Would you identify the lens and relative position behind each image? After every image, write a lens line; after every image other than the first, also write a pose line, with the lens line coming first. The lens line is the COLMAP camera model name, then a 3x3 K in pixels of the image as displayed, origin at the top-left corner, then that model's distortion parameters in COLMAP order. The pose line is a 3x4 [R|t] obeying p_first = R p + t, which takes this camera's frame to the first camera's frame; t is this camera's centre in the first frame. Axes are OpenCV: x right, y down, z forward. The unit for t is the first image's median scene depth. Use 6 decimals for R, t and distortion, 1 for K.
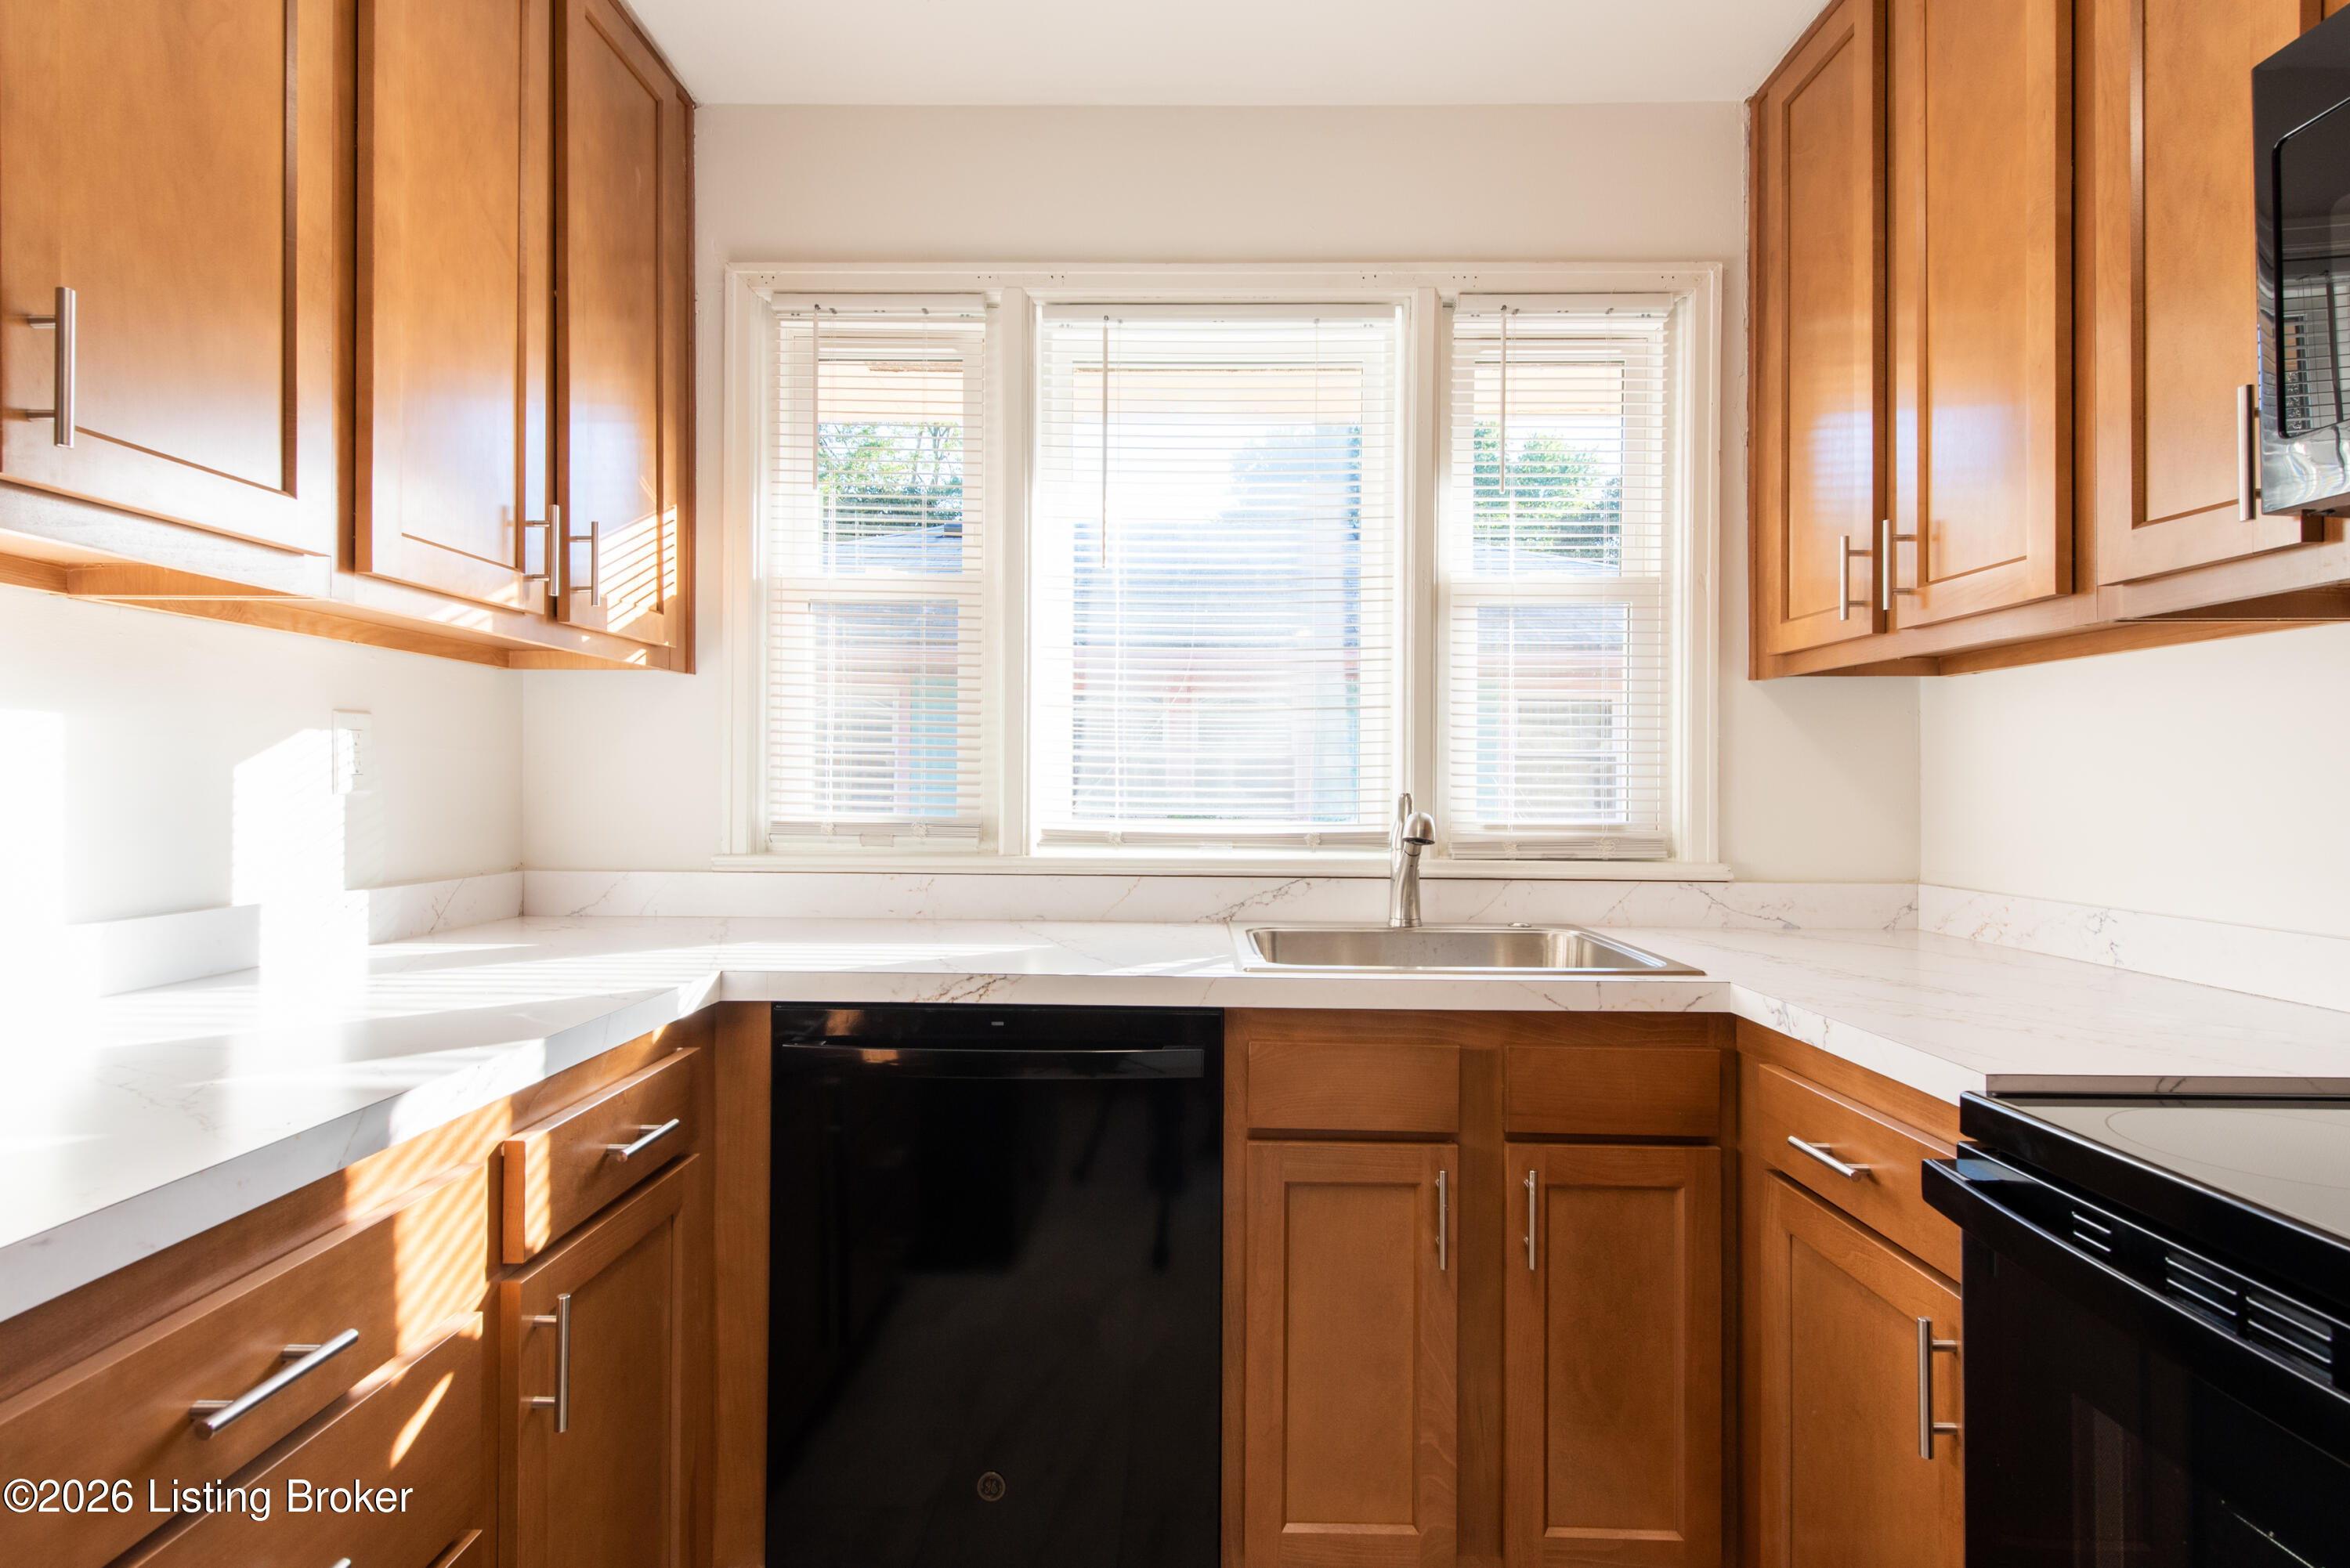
lens RADIAL K [[1197.0, 0, 1162.5], [0, 1197.0, 772.6], [0, 0, 1]] dist [0.018306, 0.001303]
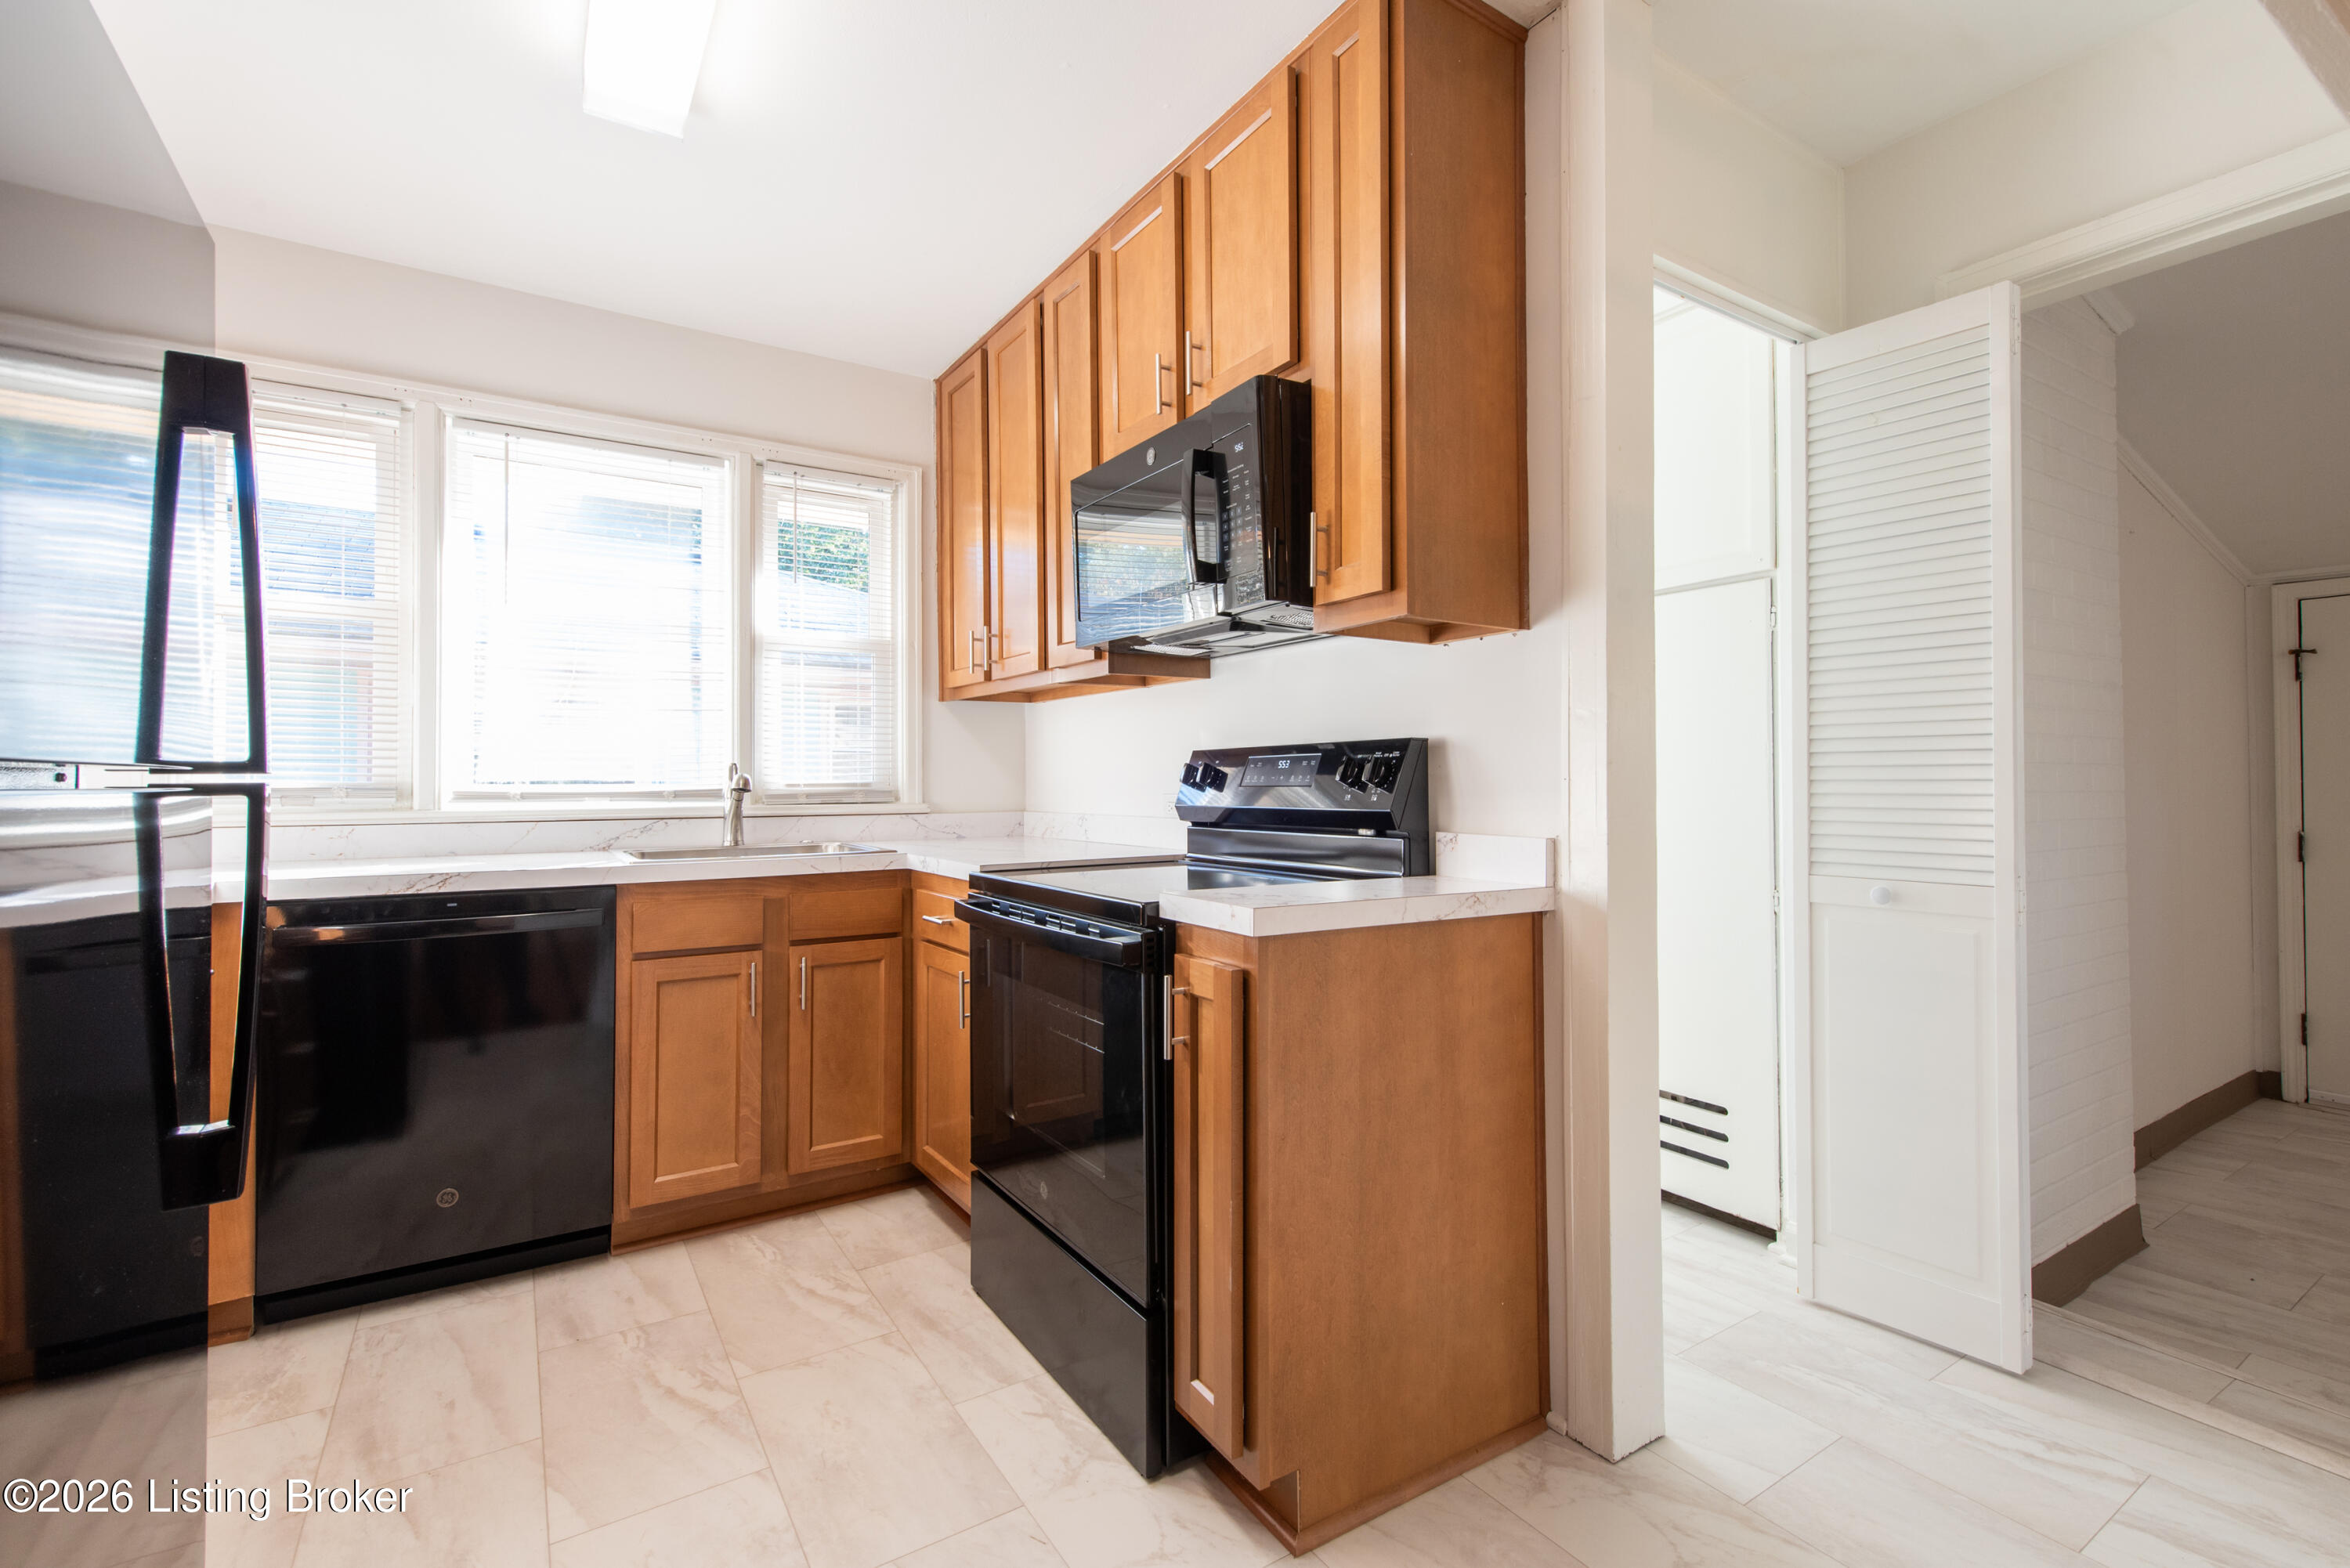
lens RADIAL K [[1036.4, 0, 1197.9], [0, 1036.4, 763.2], [0, 0, 1]] dist [0.012536, -0.000973]
pose [[0.817526, -0.001630, 0.575889, -0.096203], [0.004502, 0.999984, -0.003560, 0.025083], [-0.575874, 0.005503, 0.817520, -0.528909]]
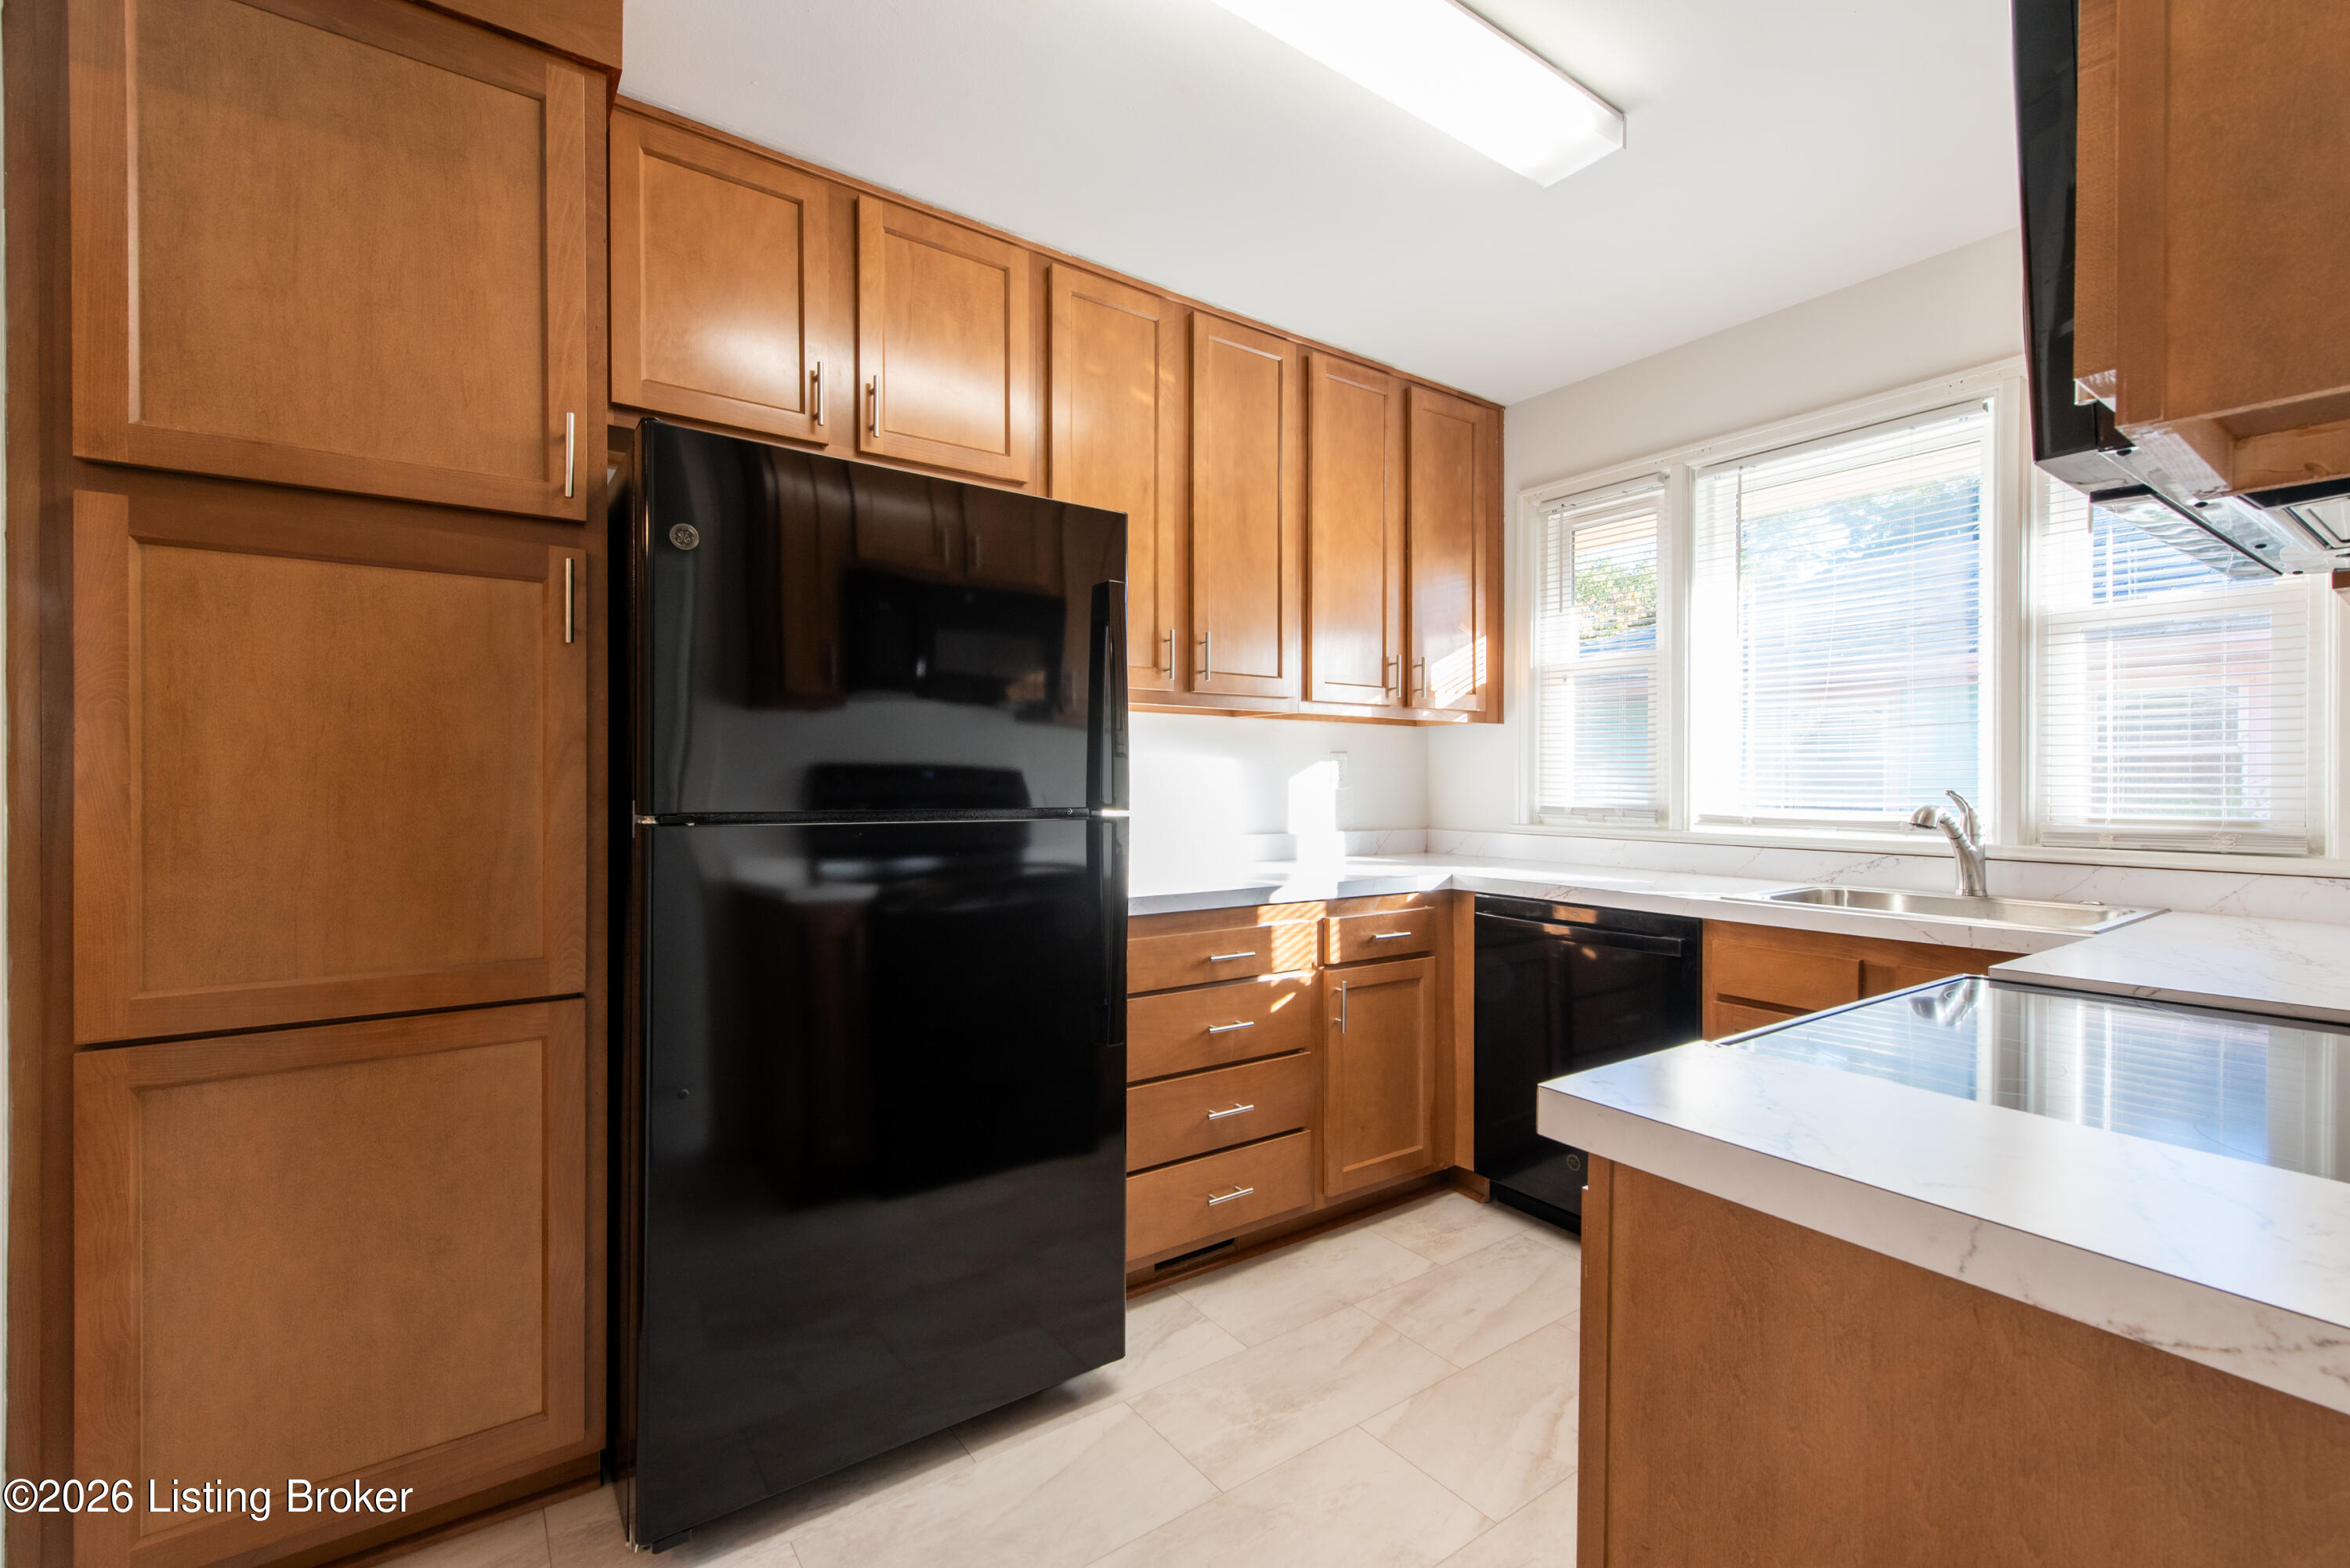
lens RADIAL K [[1036.4, 0, 1206.5], [0, 1036.4, 788.8], [0, 0, 1]] dist [0.012536, -0.000973]
pose [[0.614164, 0.001410, -0.789177, 0.593710], [0.008523, 0.999928, 0.008420, -0.001267], [0.789133, -0.011897, 0.614108, -0.326066]]
